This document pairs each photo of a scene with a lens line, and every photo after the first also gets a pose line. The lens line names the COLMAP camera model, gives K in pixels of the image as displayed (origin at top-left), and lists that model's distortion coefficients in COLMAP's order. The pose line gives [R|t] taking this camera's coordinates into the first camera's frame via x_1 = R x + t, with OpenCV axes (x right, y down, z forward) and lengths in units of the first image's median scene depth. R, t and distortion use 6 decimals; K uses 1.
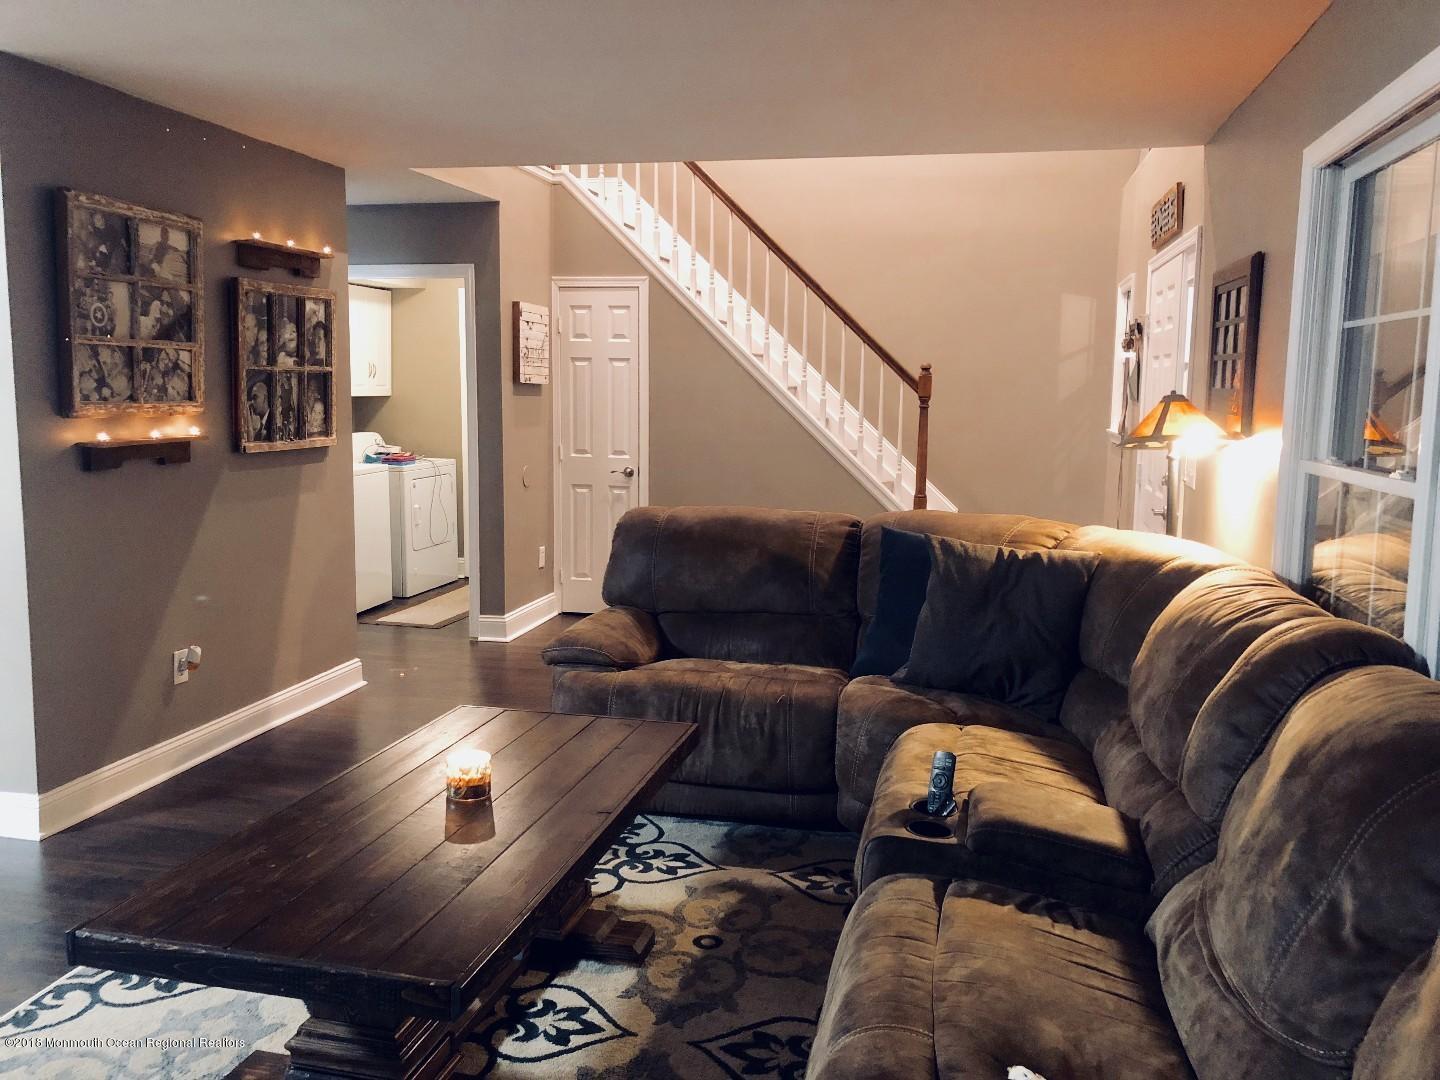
lens RADIAL K [[1195.6, 0, 719.7], [0, 1195.6, 538.5], [0, 0, 1]] dist [-0.002976, -0.017069]
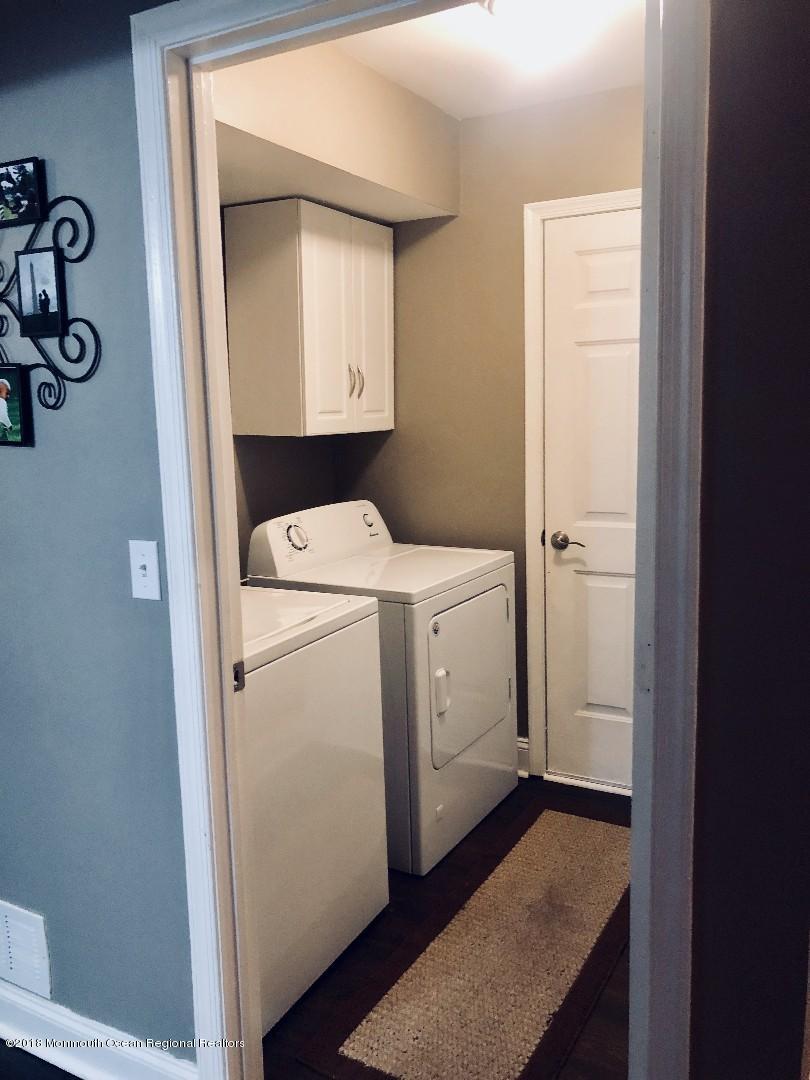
lens RADIAL K [[896.7, 0, 404.3], [0, 896.7, 539.5], [0, 0, 1]] dist [-0.002976, -0.017069]
pose [[0.961381, 0.006908, -0.275133, -0.161904], [-0.004260, 0.999939, 0.010222, -0.075177], [0.275187, -0.008656, 0.961352, 0.624508]]
